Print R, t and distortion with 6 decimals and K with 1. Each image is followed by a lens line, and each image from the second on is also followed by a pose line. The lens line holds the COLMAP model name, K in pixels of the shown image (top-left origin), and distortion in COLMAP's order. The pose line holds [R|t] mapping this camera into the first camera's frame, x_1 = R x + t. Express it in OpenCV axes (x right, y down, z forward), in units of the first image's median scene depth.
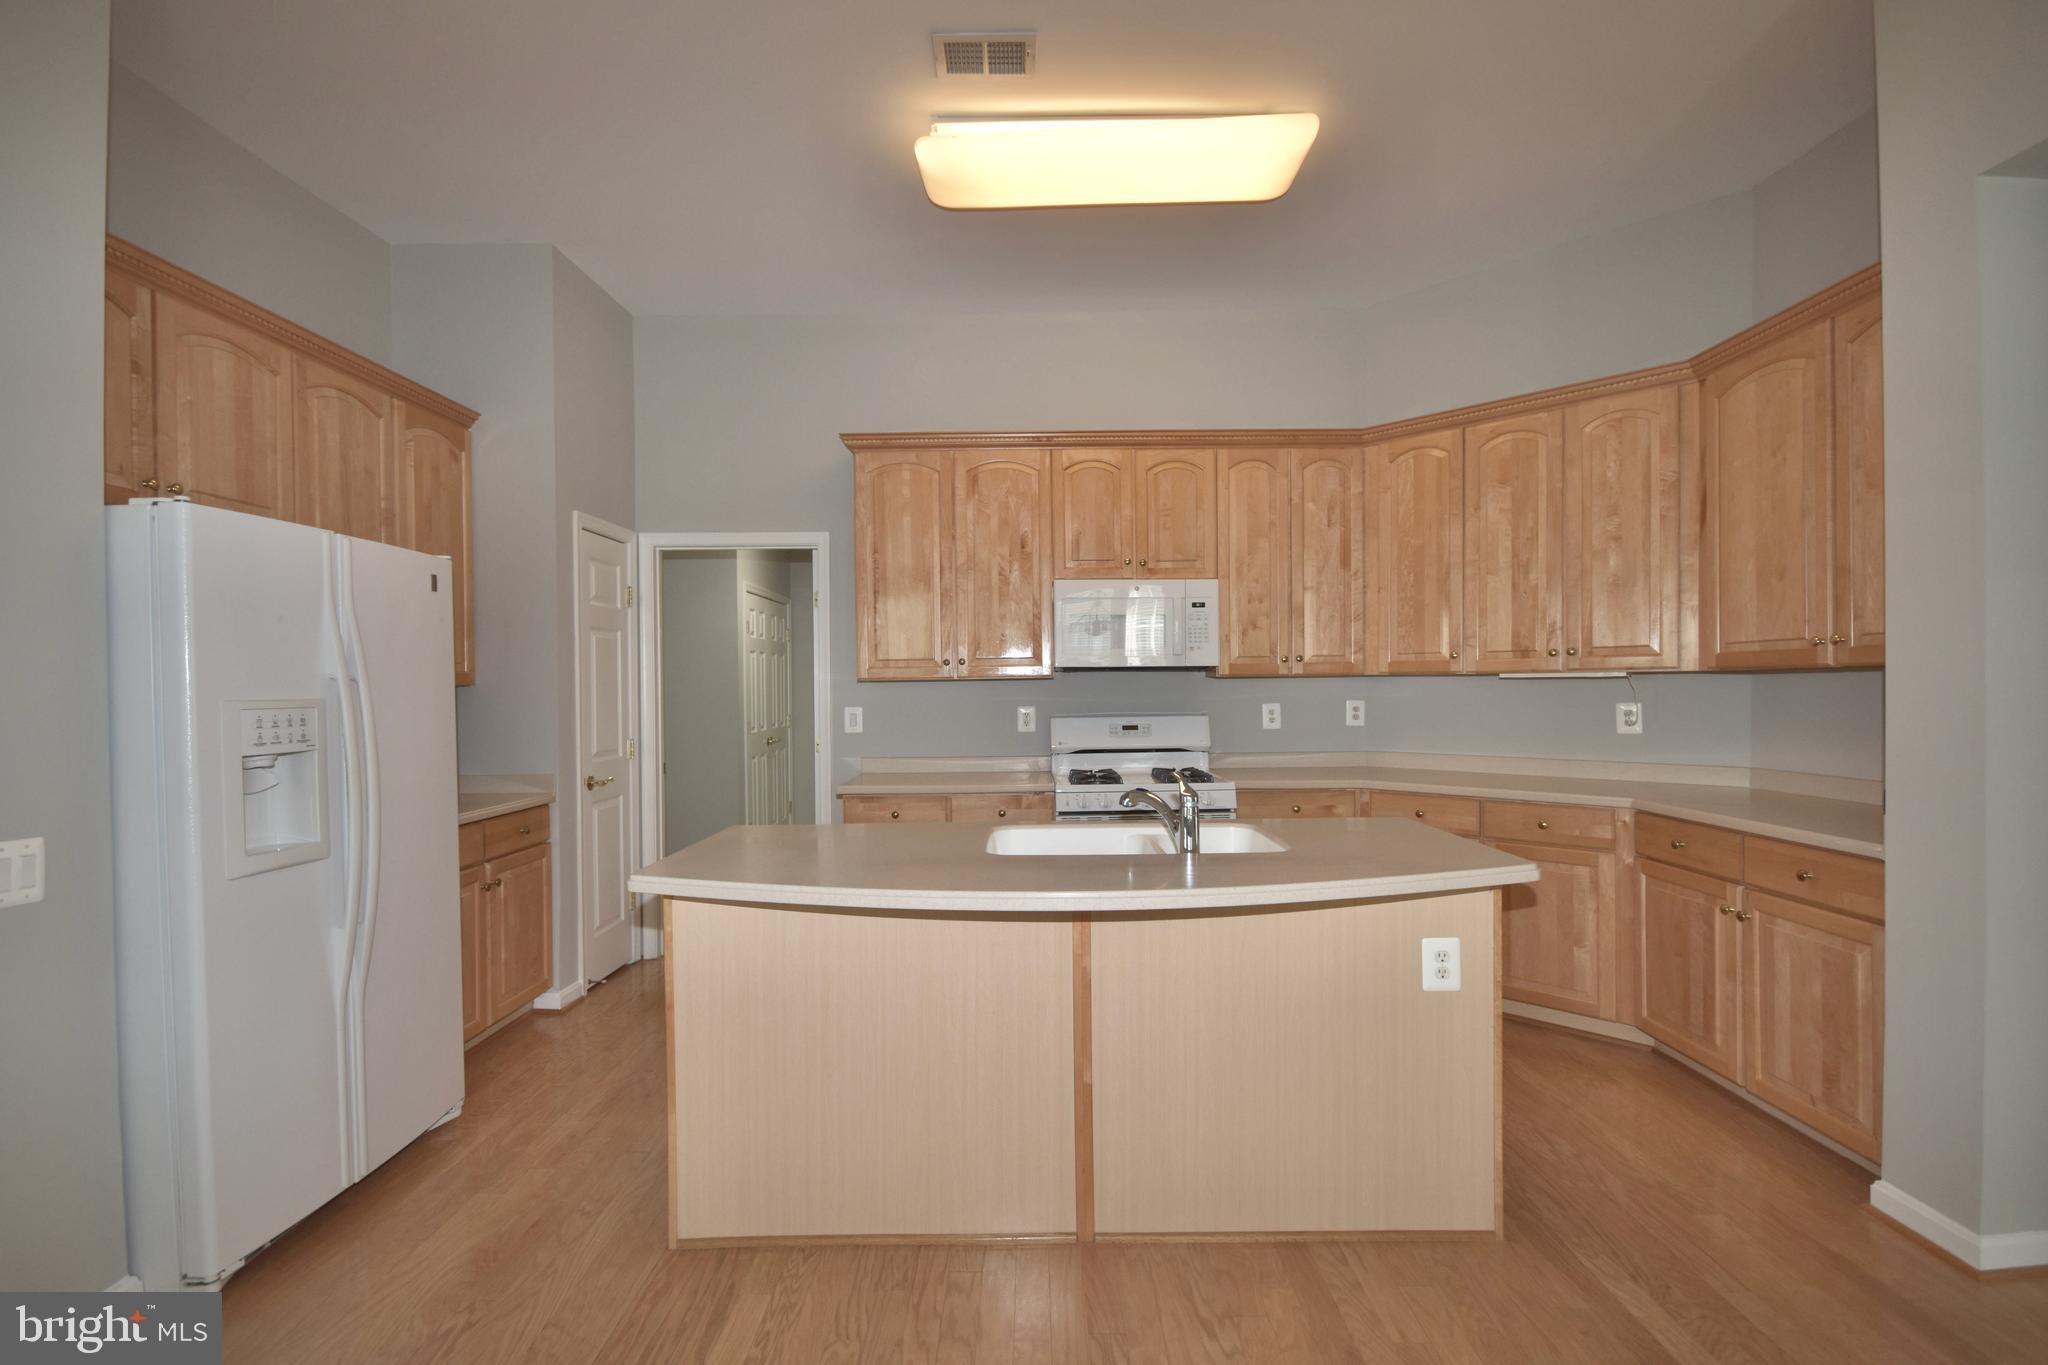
lens RADIAL K [[924.2, 0, 1021.9], [0, 924.2, 695.5], [0, 0, 1]] dist [-0.000233, -0.000278]
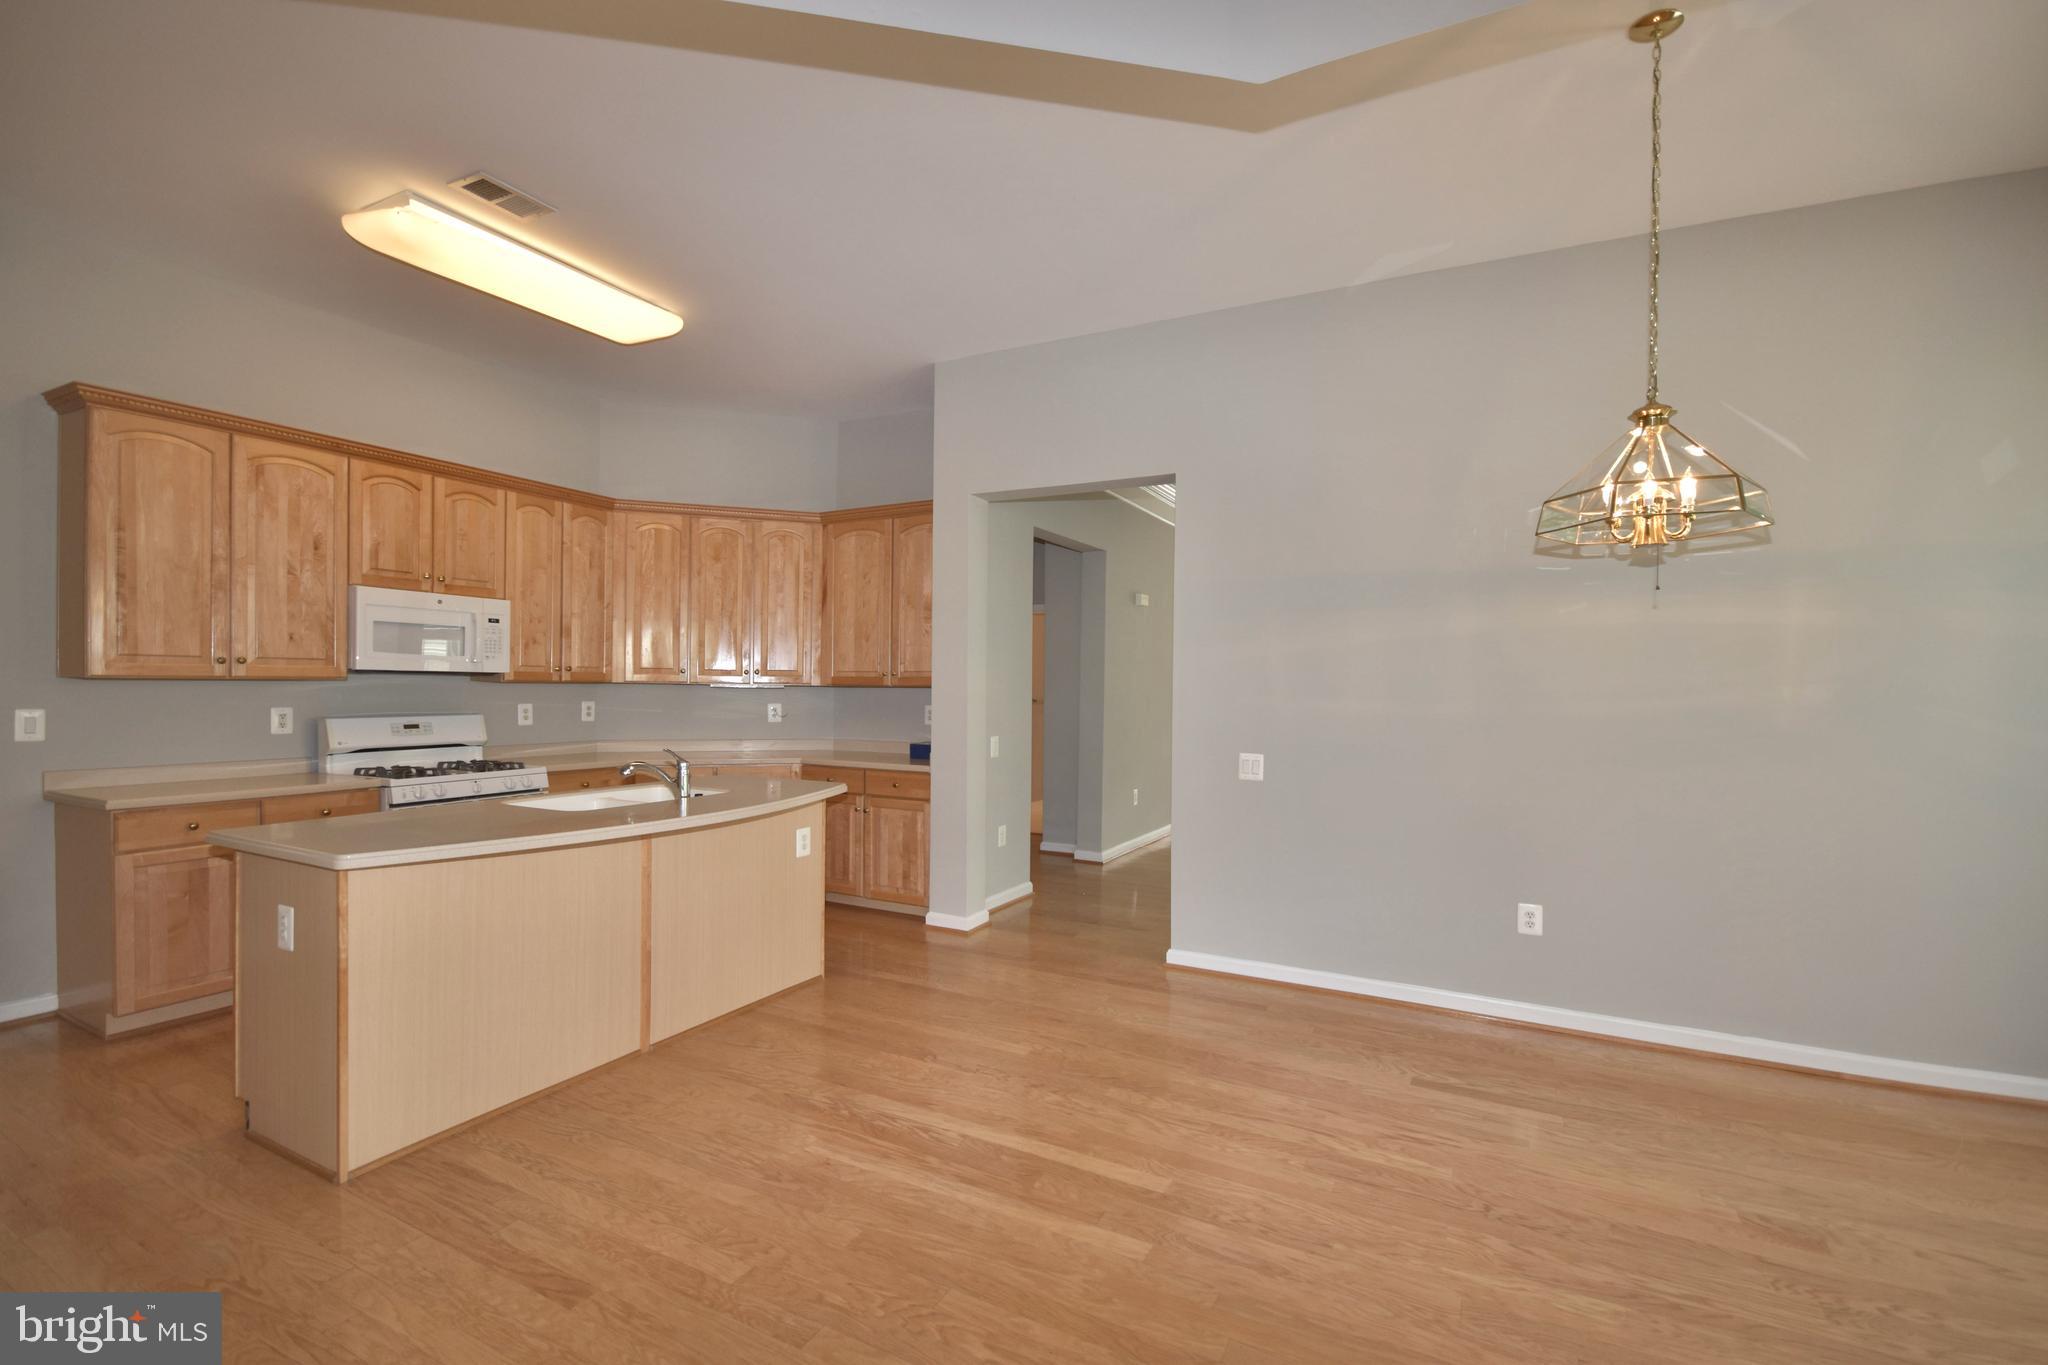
lens RADIAL K [[901.6, 0, 1032.5], [0, 901.6, 691.5], [0, 0, 1]] dist [0.000977, -0.000020]
pose [[0.461212, 0.010513, 0.887228, -0.508257], [-0.008011, 0.999938, -0.007684, -0.004239], [-0.887254, -0.003563, 0.461268, -0.140641]]
